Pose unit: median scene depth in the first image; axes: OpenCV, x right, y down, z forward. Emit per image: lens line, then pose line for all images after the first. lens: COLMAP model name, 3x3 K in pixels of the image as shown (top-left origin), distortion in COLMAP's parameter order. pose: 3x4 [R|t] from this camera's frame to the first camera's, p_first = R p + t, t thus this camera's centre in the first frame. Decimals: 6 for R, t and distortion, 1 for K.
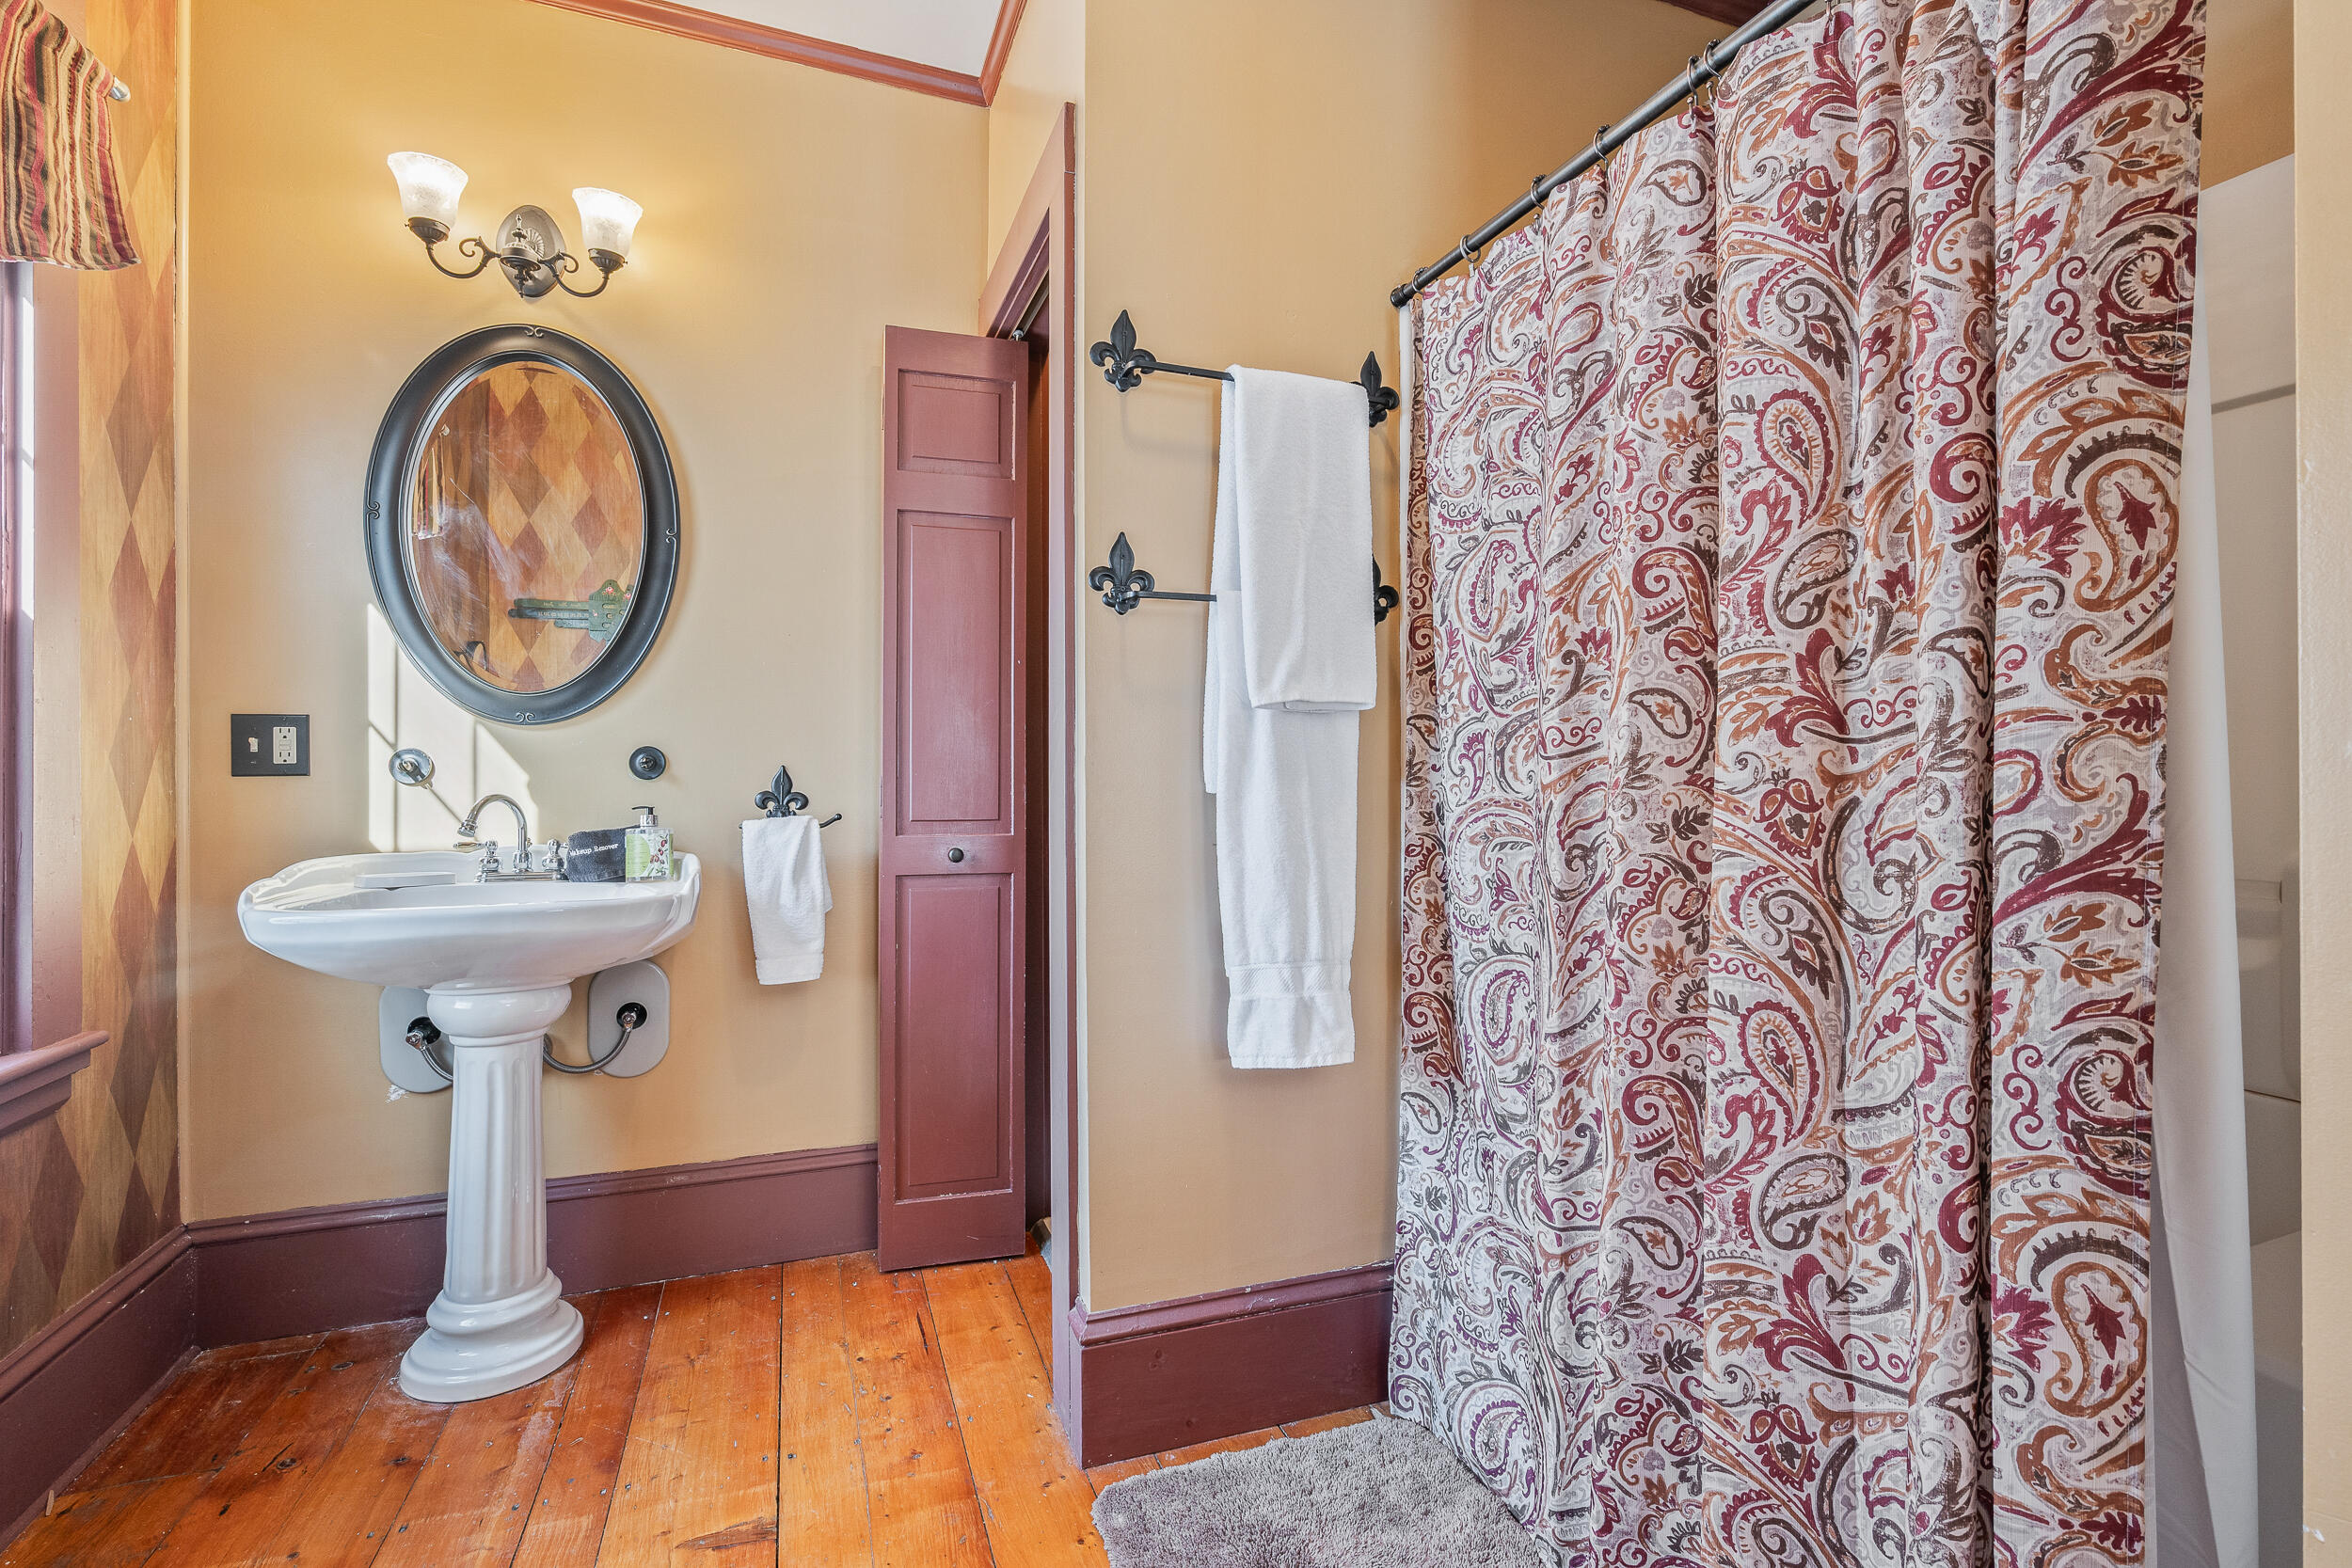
lens RADIAL K [[1051.1, 0, 1166.5], [0, 1051.1, 775.5], [0, 0, 1]] dist [0.003355, 0.000409]
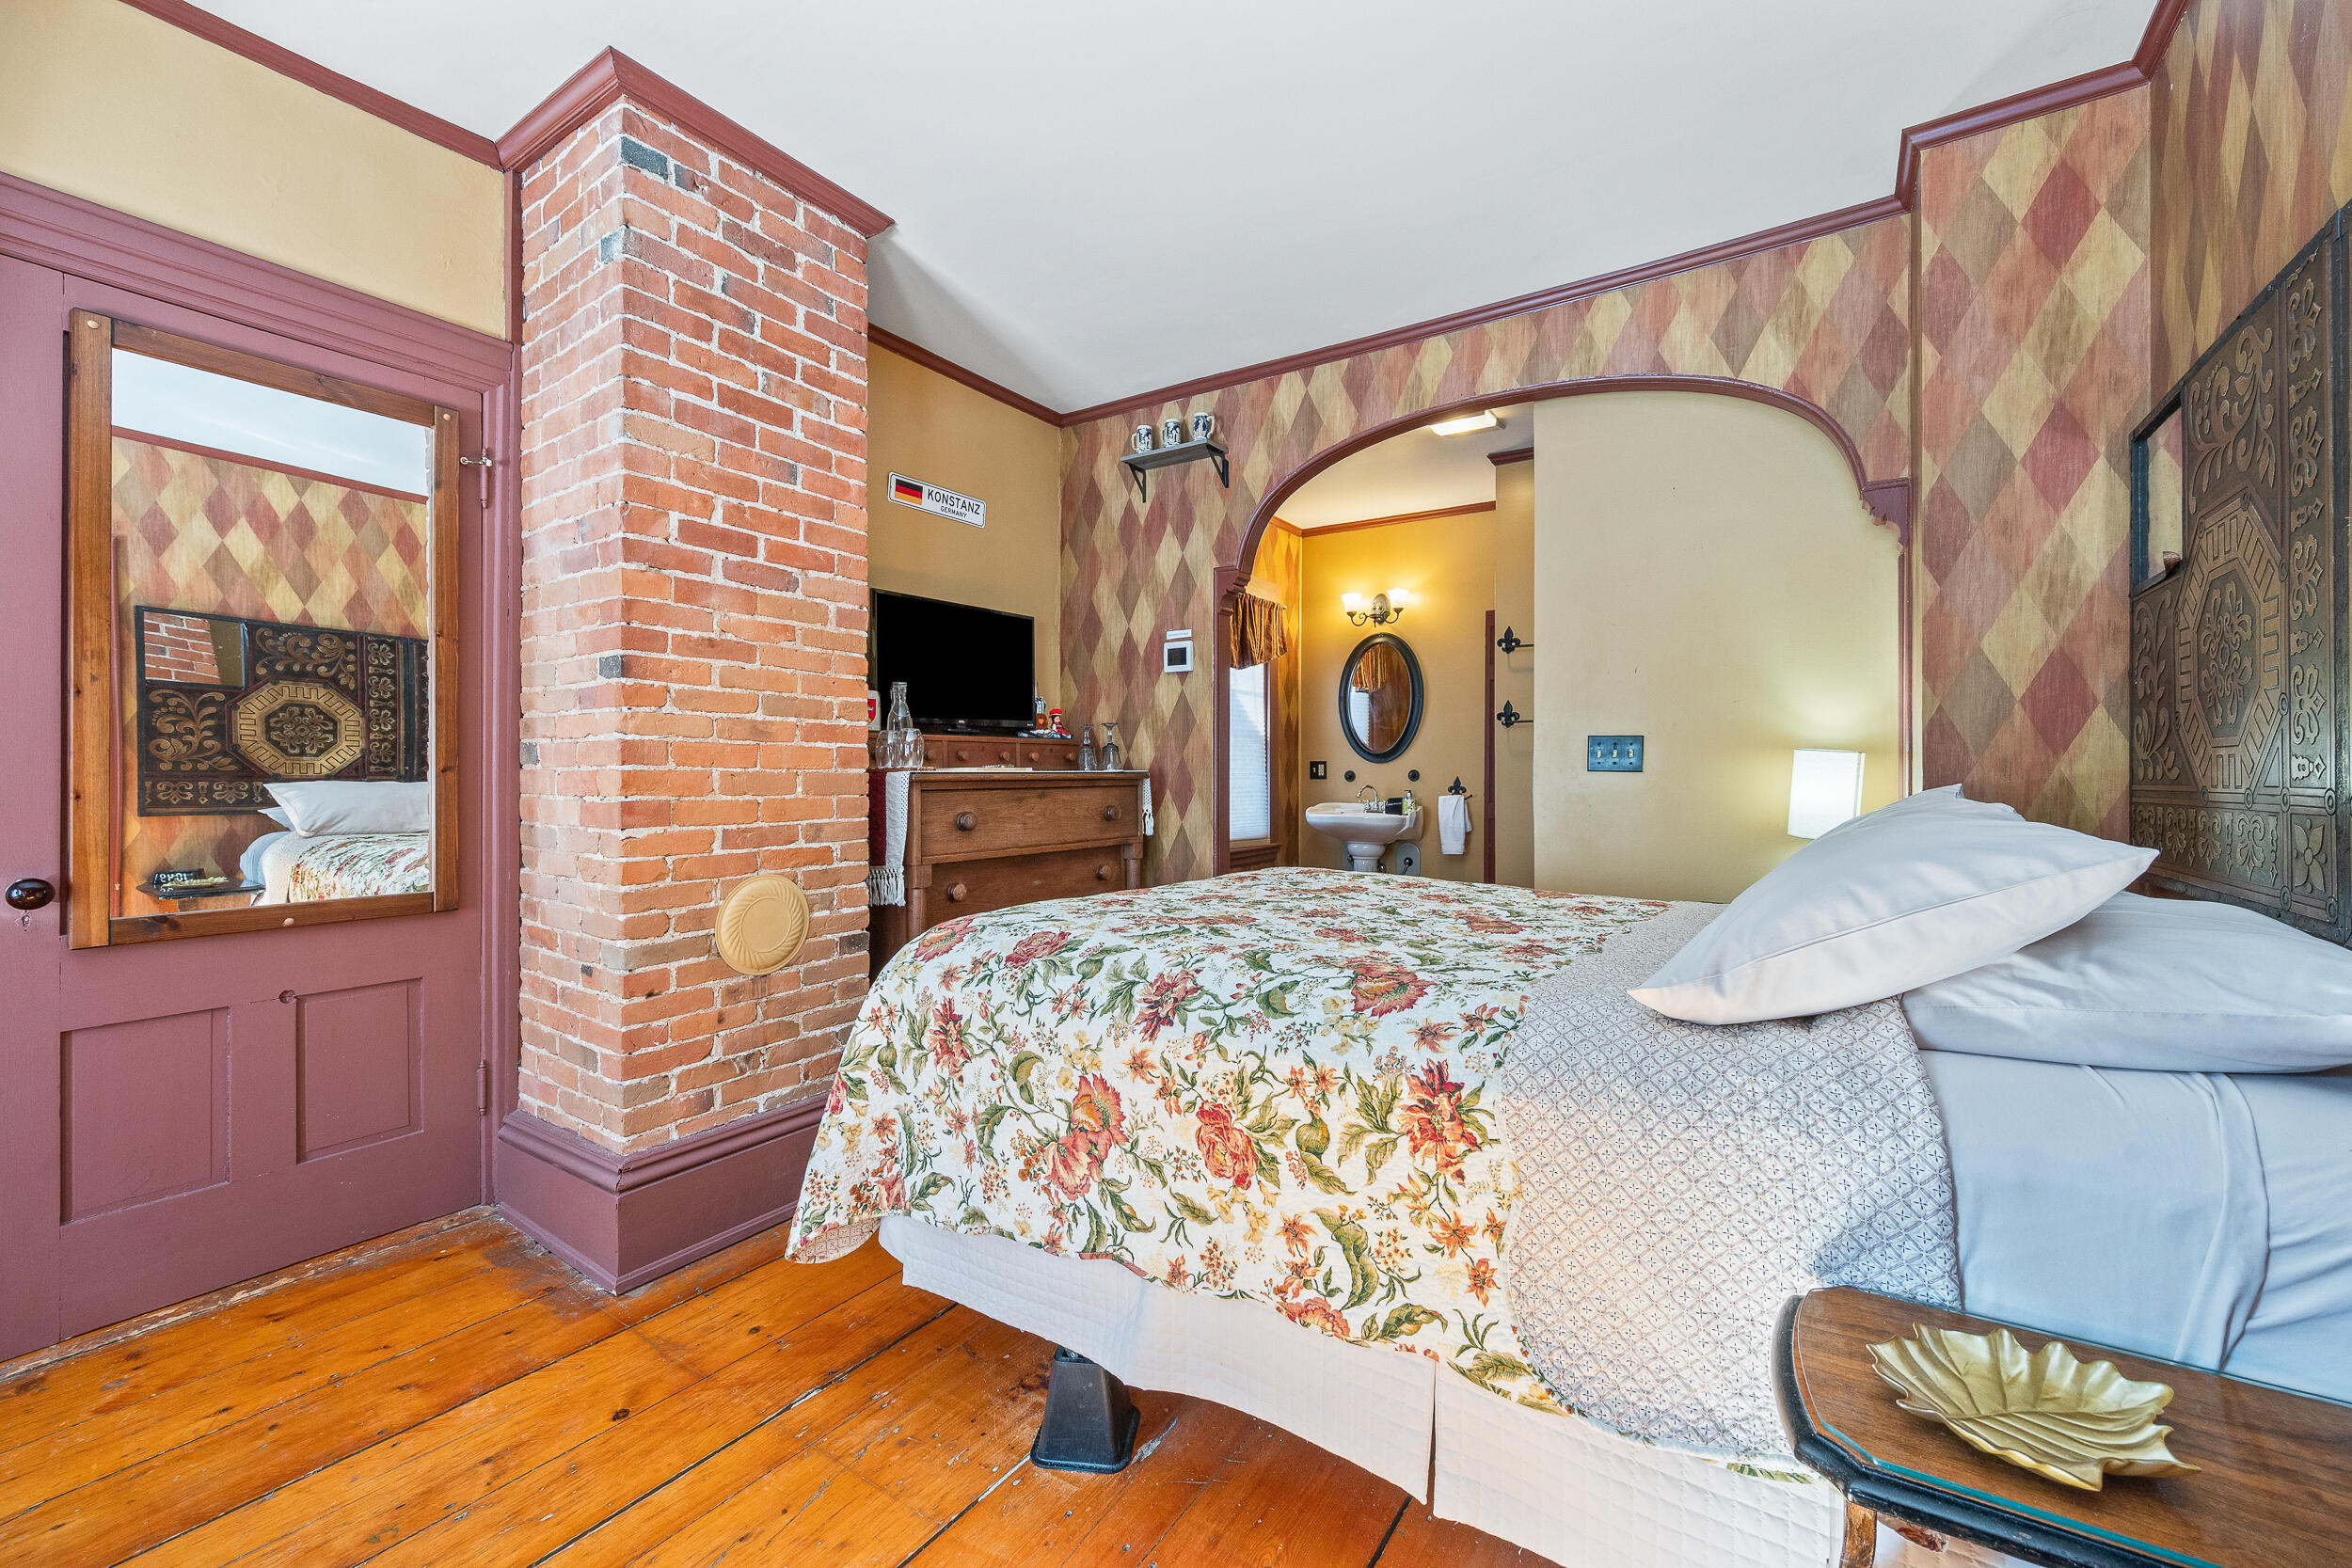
lens RADIAL K [[906.8, 0, 1180.6], [0, 906.8, 776.8], [0, 0, 1]] dist [-0.003938, -0.000696]
pose [[0.602928, 0.000435, -0.797795, 1.176577], [-0.007109, 0.999963, -0.004826, 0.008838], [0.797764, 0.008581, 0.602909, -1.076361]]
